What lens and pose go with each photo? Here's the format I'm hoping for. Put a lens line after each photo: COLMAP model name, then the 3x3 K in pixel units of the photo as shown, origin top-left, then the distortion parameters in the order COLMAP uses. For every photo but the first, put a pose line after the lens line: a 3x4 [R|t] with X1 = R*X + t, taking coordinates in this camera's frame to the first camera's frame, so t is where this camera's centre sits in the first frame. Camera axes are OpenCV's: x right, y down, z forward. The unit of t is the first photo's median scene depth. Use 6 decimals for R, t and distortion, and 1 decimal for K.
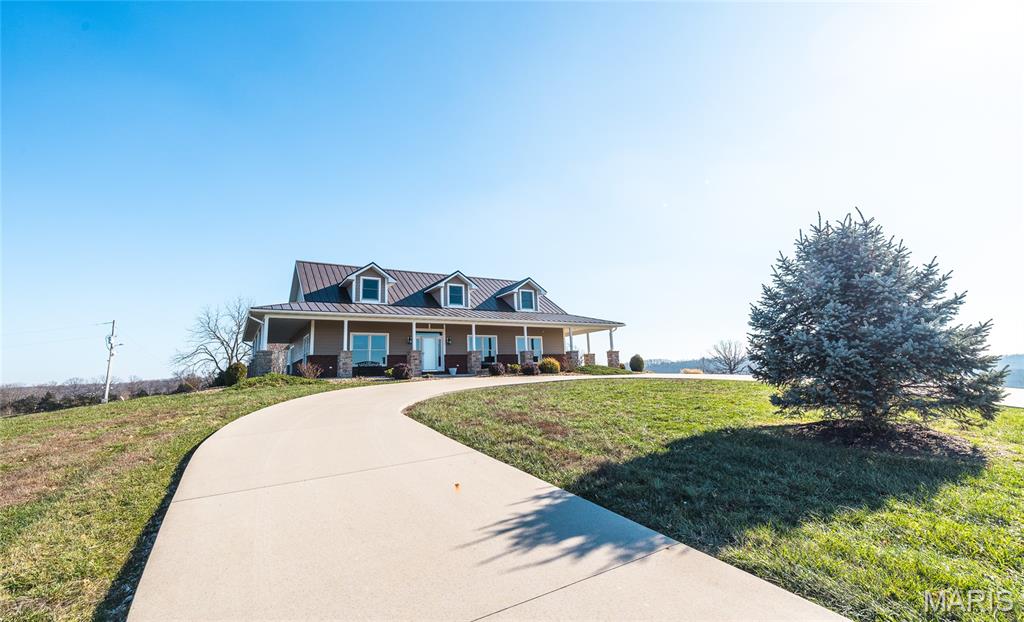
lens RADIAL K [[400.1, 0, 512.0], [0, 400.1, 311.0], [0, 0, 1]] dist [0.000123, -0.000002]
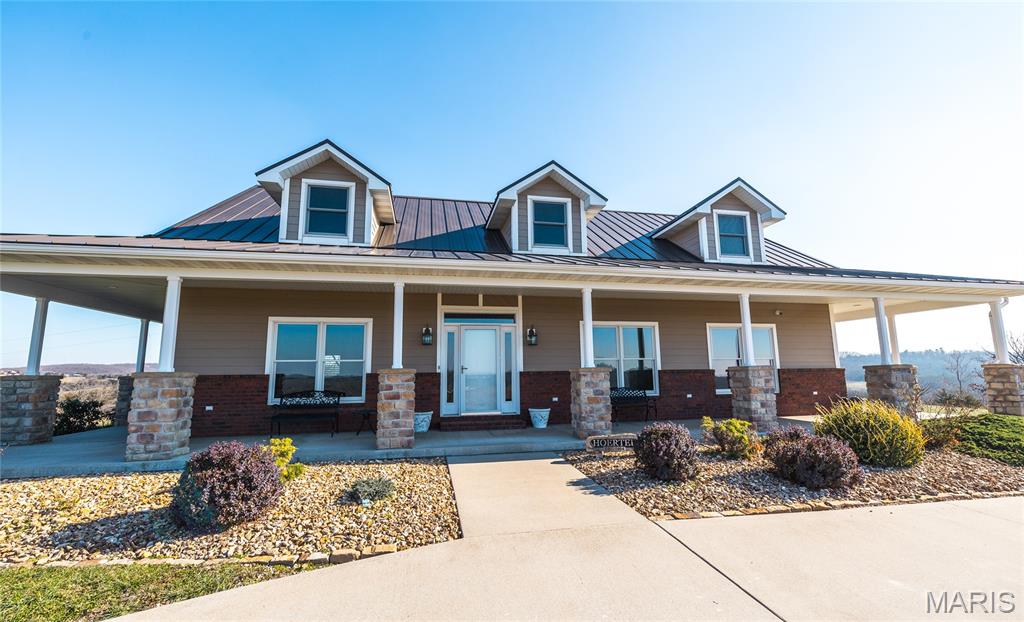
lens RADIAL K [[431.3, 0, 512.0], [0, 431.3, 311.0], [0, 0, 1]] dist [0.000429, -0.000003]
pose [[0.938171, -0.019193, -0.345640, -0.026575], [0.029256, 0.999286, 0.023920, 0.037313], [0.344934, -0.032554, 0.938062, 0.571213]]
